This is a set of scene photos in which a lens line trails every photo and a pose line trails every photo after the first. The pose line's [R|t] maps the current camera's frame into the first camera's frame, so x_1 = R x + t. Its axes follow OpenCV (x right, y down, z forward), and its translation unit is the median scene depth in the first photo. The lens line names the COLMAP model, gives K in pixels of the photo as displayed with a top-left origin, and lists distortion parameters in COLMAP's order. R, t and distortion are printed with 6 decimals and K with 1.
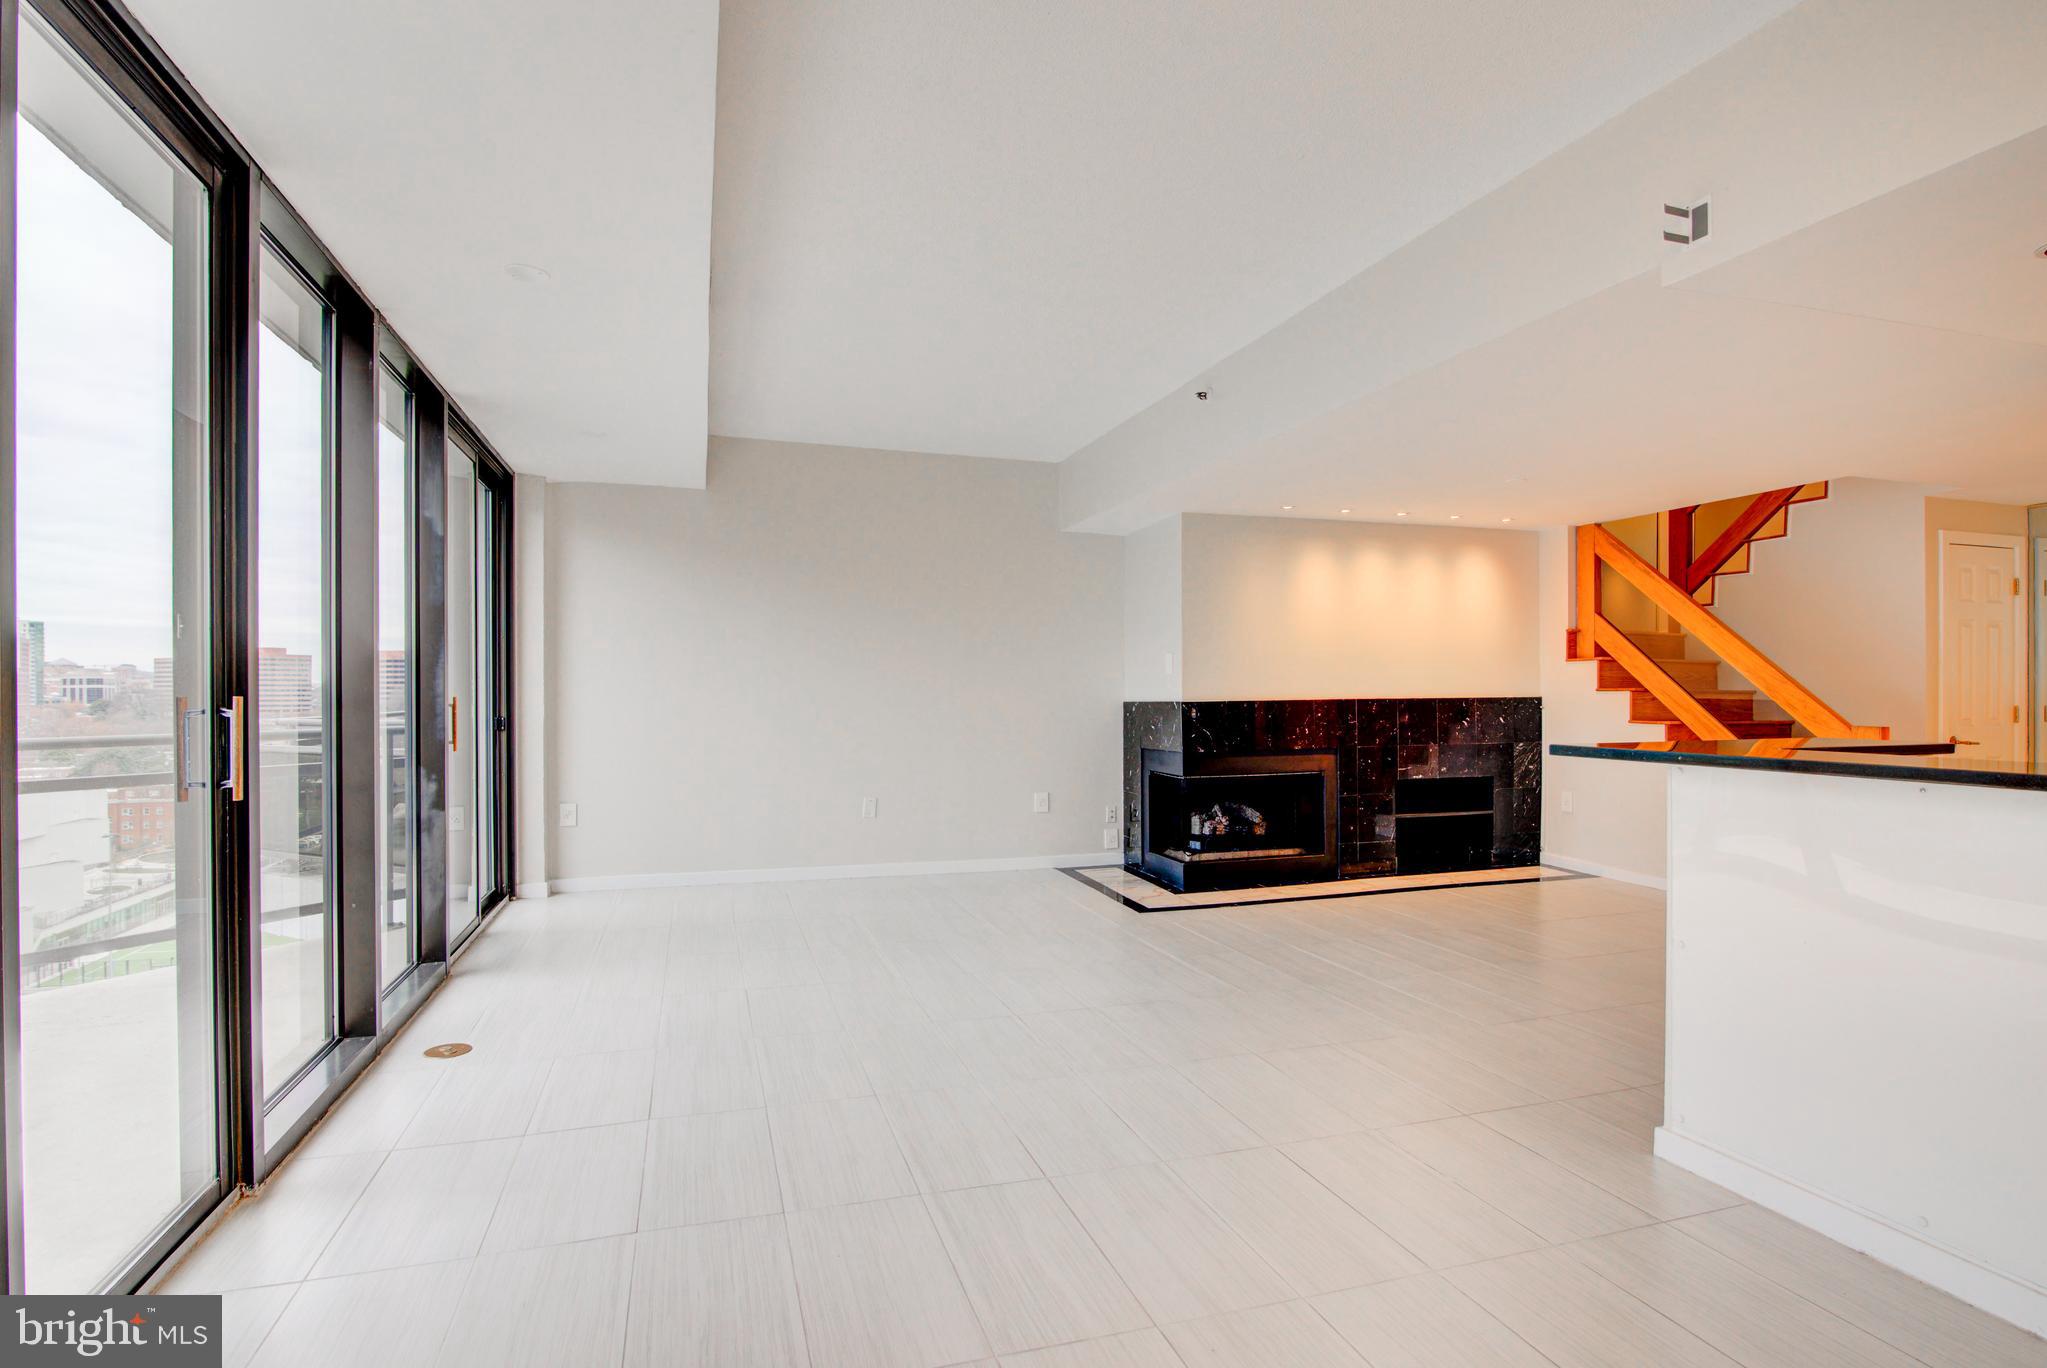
lens RADIAL K [[1019.7, 0, 1025.2], [0, 1019.7, 692.4], [0, 0, 1]] dist [-0.016221, 0.001223]
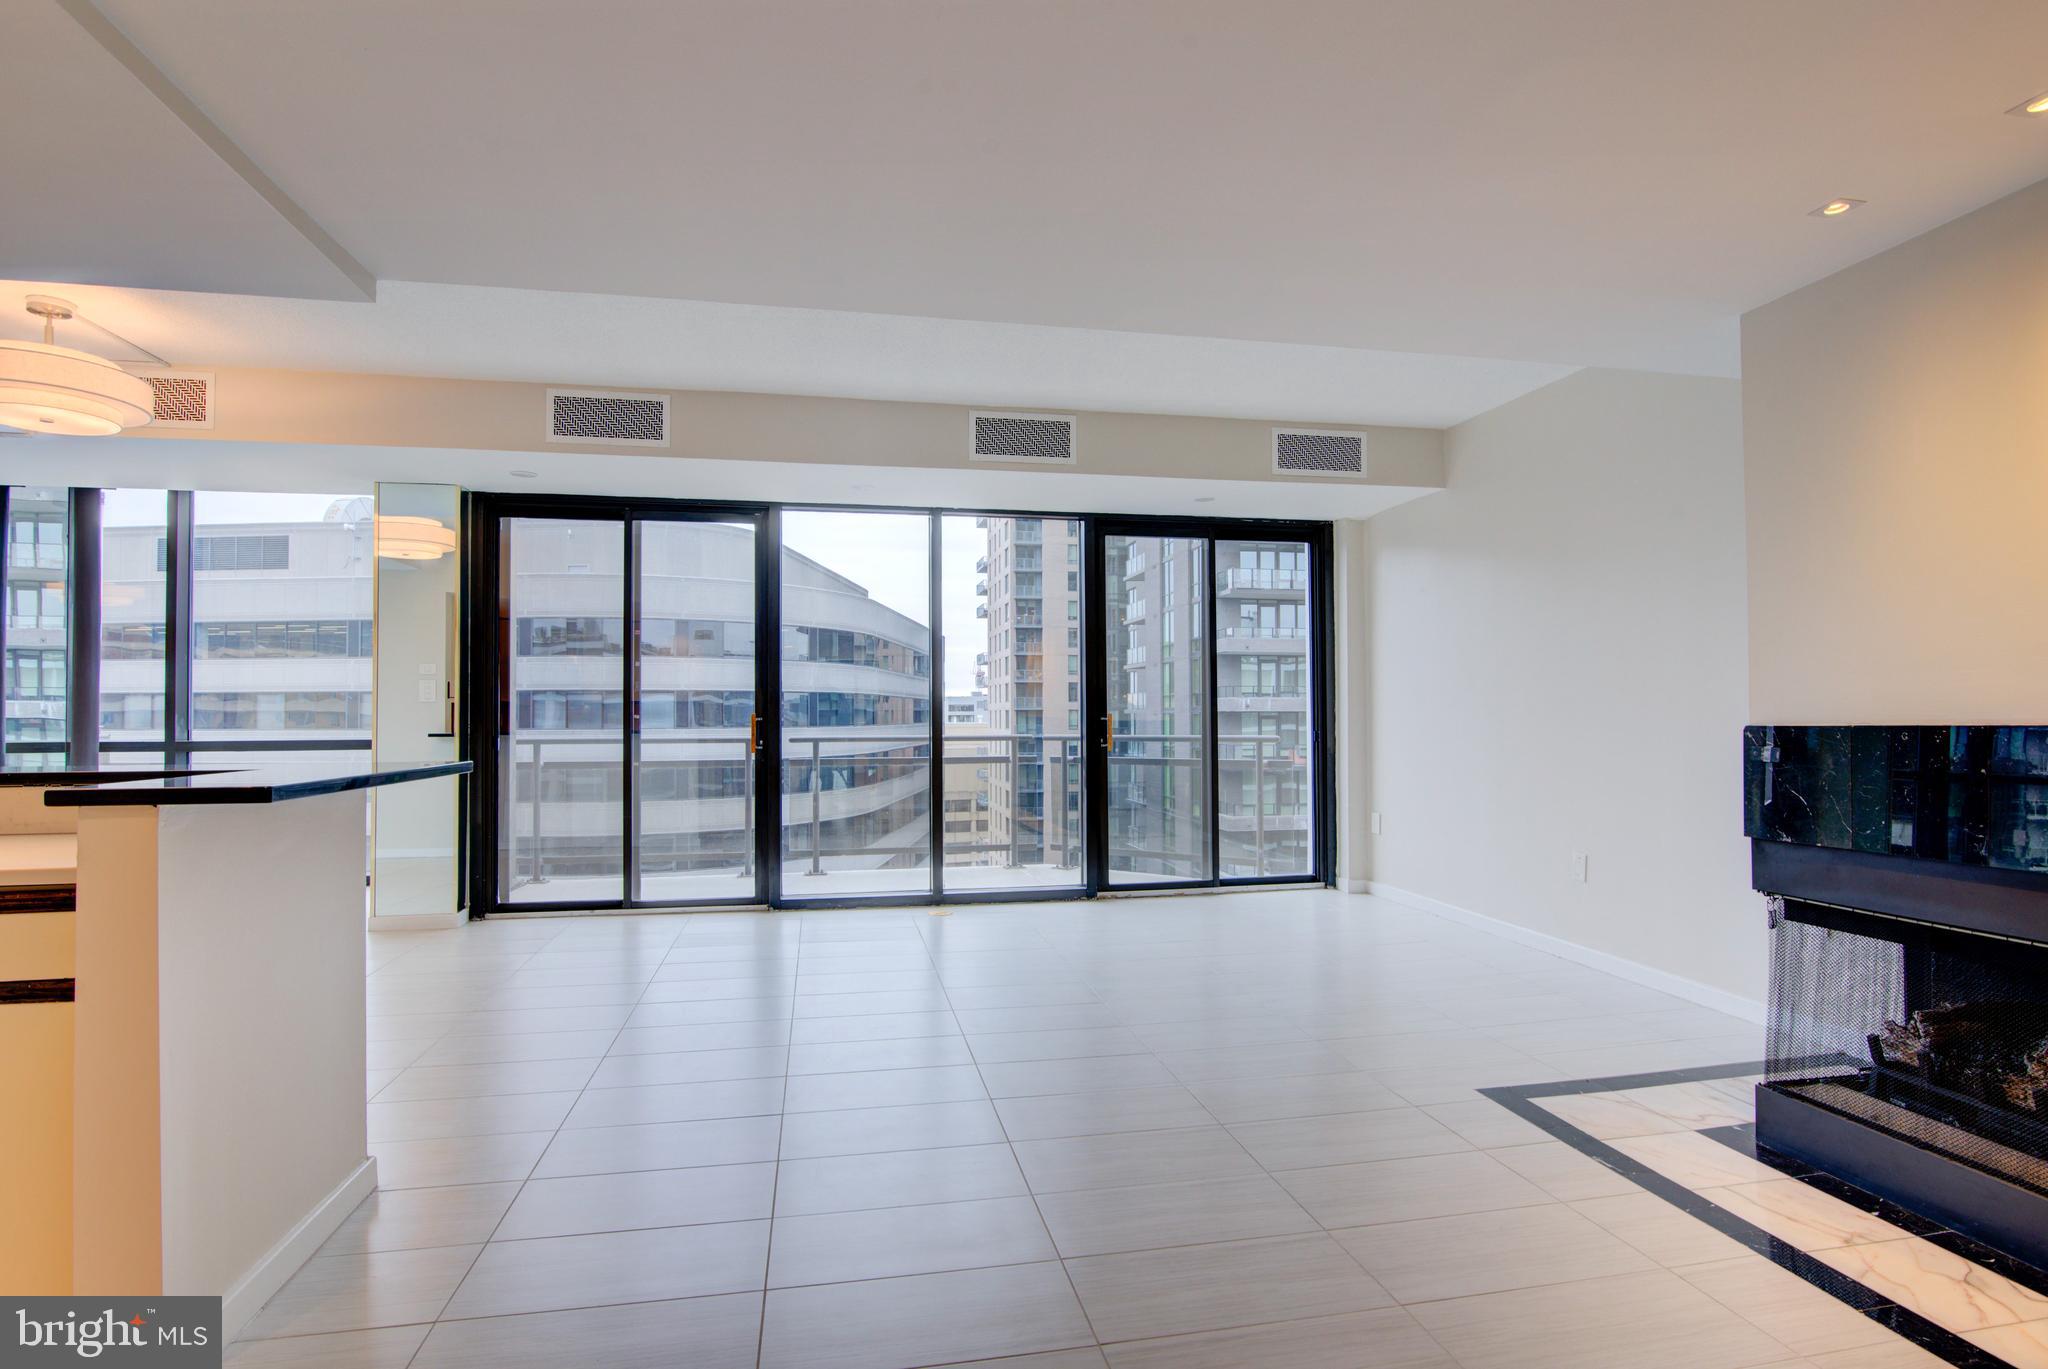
lens RADIAL K [[1020.2, 0, 1025.7], [0, 1020.2, 692.9], [0, 0, 1]] dist [-0.016221, 0.001223]
pose [[-0.113202, -0.019121, -0.993388, 0.624639], [0.005059, 0.999791, -0.019820, 0.001703], [0.993559, -0.007269, -0.113081, 0.709329]]
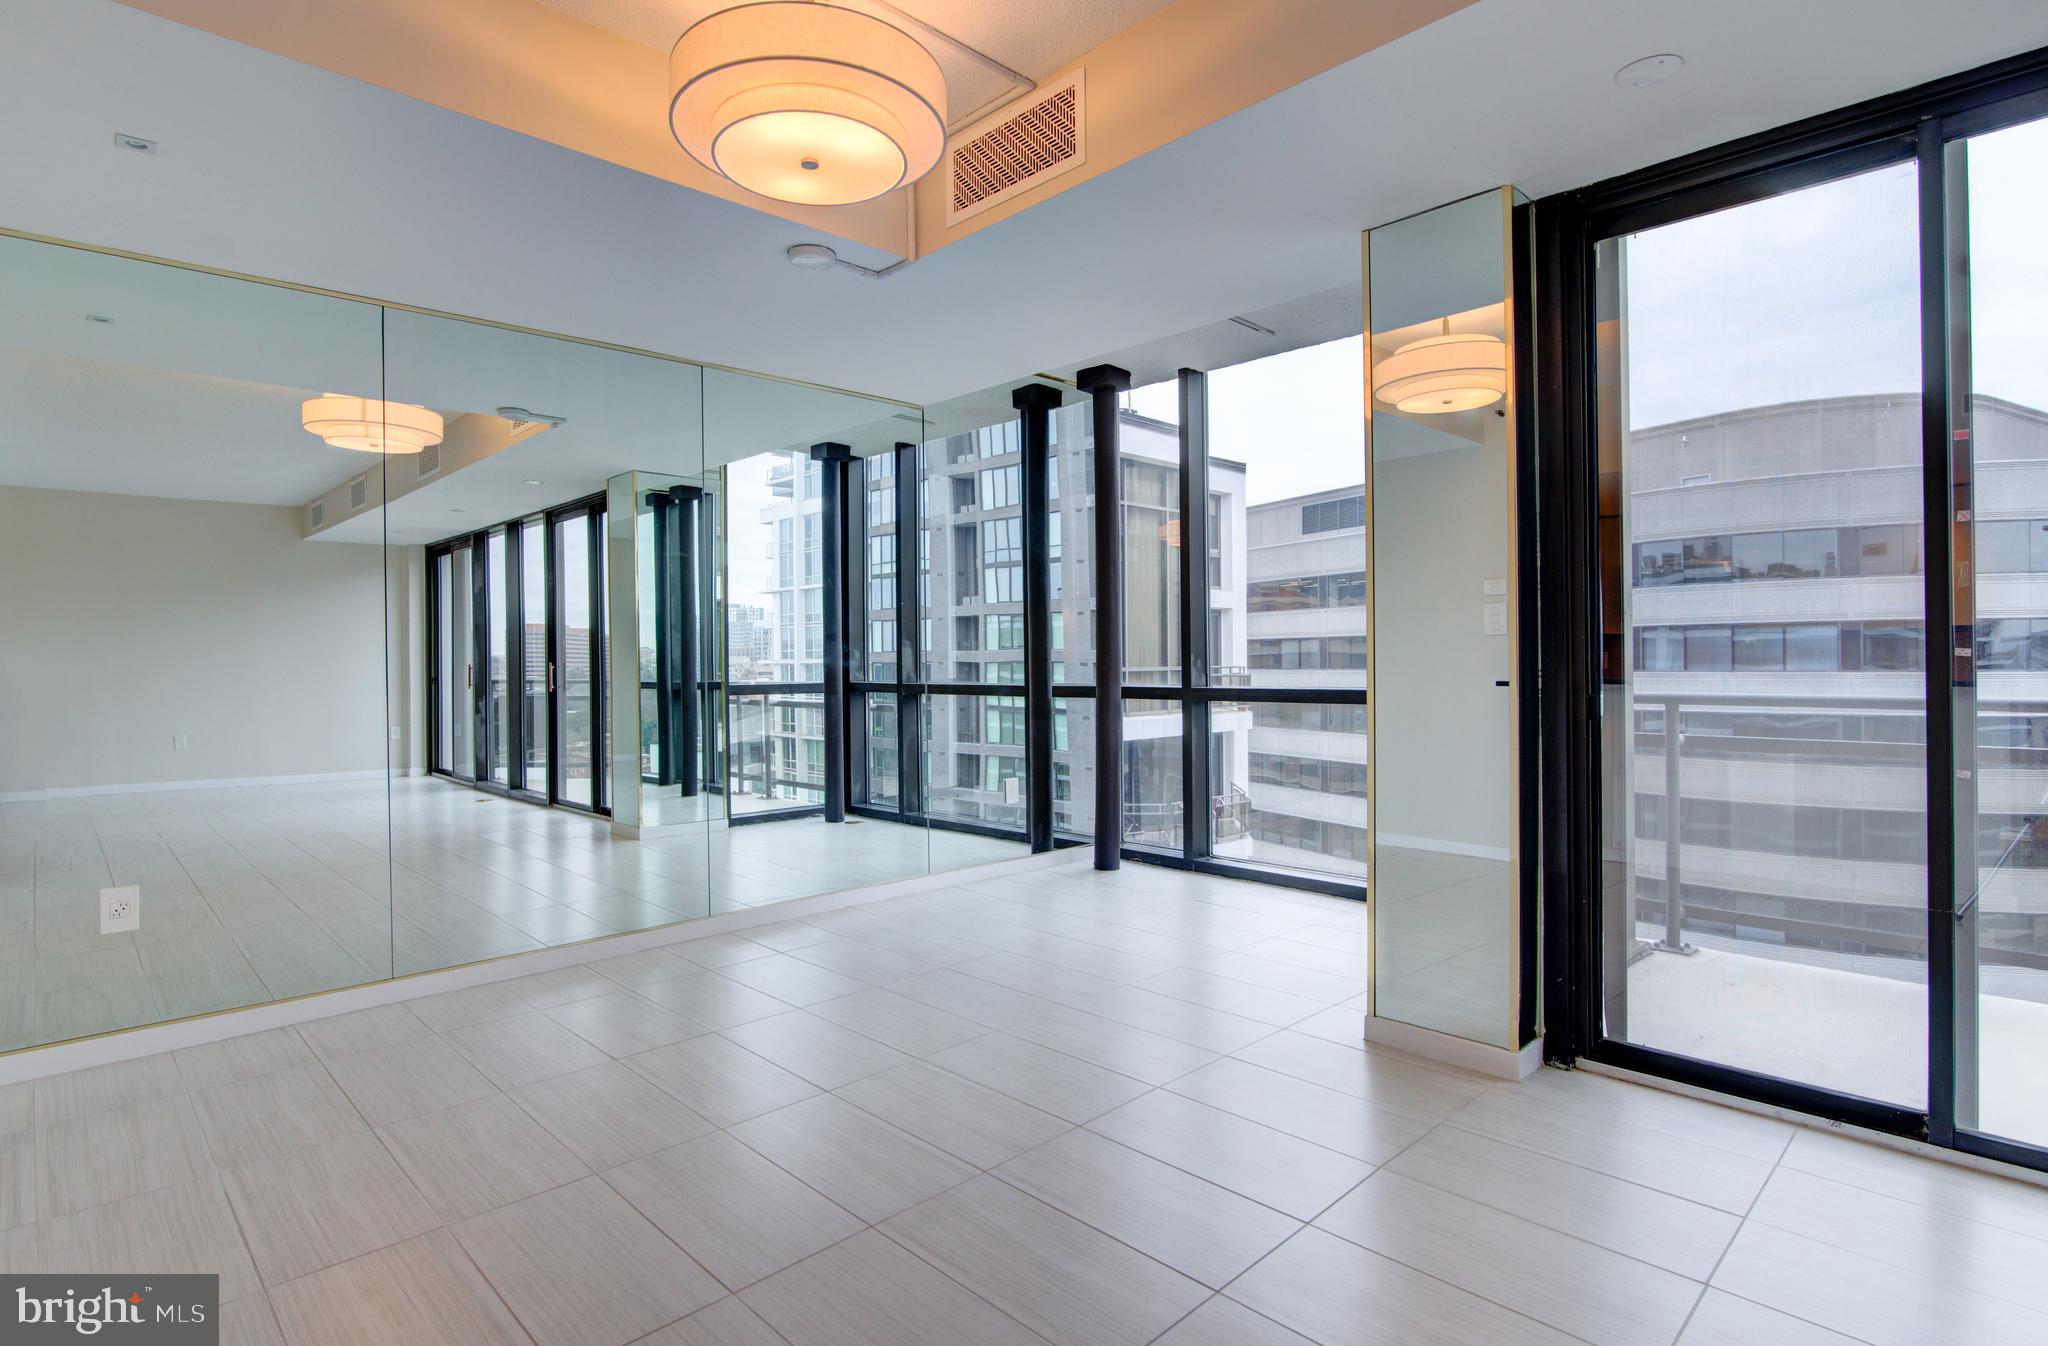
lens RADIAL K [[1037.4, 0, 1004.1], [0, 1037.4, 658.4], [0, 0, 1]] dist [-0.016543, 0.000635]
pose [[-0.899241, 0.006773, -0.437400, 0.201733], [0.009043, 0.999954, -0.003109, 0.003487], [0.437359, -0.006751, -0.899261, 0.426329]]
